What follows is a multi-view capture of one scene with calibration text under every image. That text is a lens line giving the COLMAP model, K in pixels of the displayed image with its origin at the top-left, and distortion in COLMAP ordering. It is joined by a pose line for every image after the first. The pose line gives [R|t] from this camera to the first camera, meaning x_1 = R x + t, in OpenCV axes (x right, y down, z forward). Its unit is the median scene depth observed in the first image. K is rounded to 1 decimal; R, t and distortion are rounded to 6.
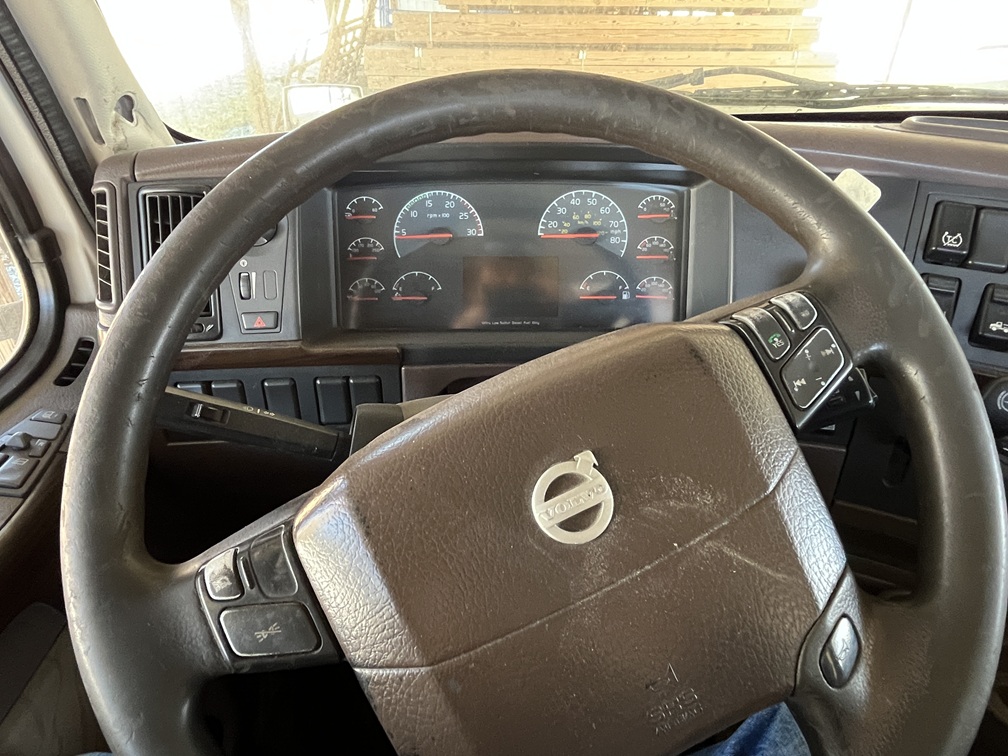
lens RADIAL K [[639.2, 0, 504.0], [0, 639.2, 378.0], [0, 0, 1]] dist [-0.003071, -0.001559]
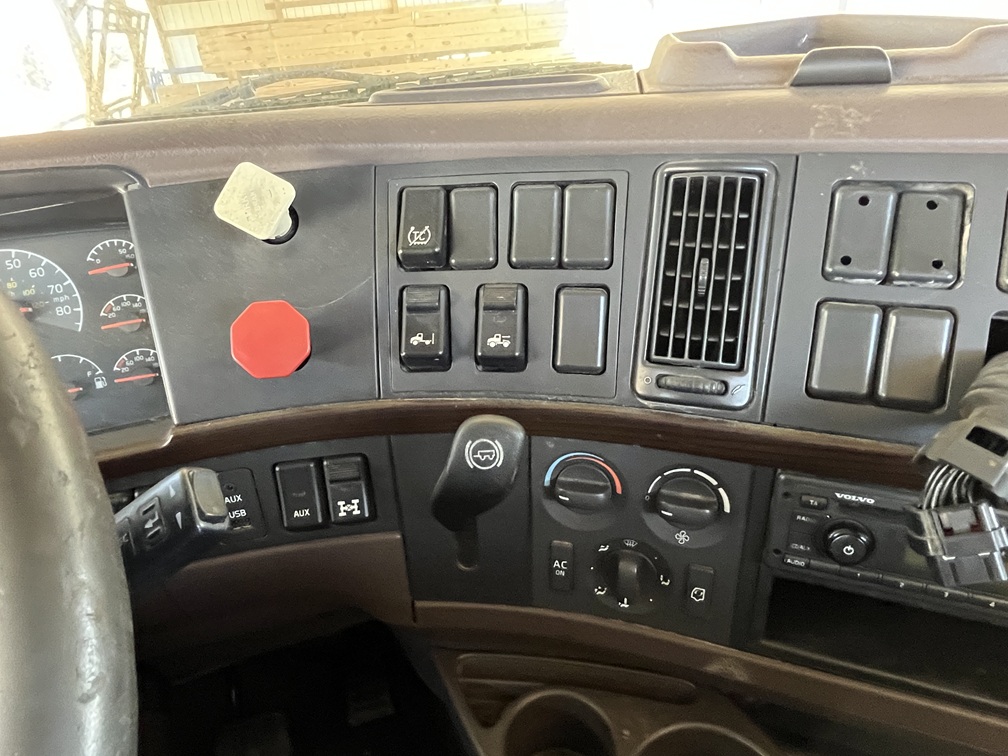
lens RADIAL K [[638.1, 0, 508.9], [0, 638.1, 363.2], [0, 0, 1]] dist [-0.000896, -0.000833]
pose [[0.955350, -0.206234, 0.211599, 0.486631], [0.223390, 0.972856, -0.060395, -0.006598], [-0.193400, 0.104968, 0.975489, 0.224471]]
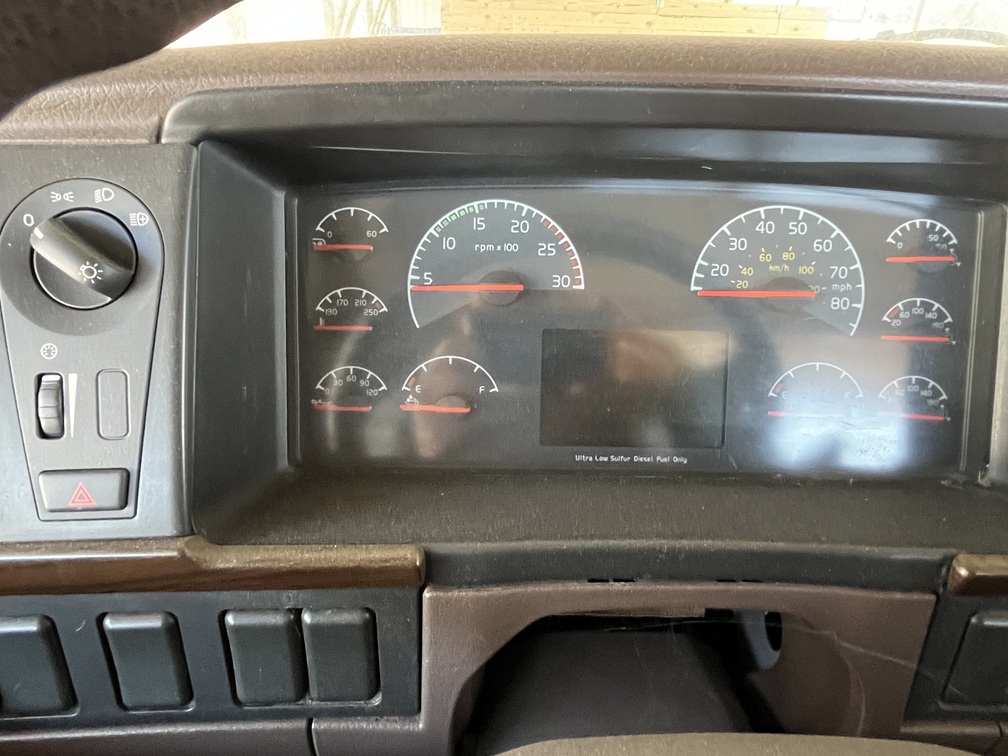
lens RADIAL K [[639.2, 0, 504.0], [0, 639.2, 378.0], [0, 0, 1]] dist [-0.003071, -0.001559]
pose [[0.999666, 0.021026, 0.015009, -0.102705], [-0.020239, 0.998504, -0.050789, -0.125337], [-0.016055, 0.050468, 0.998597, 0.498680]]
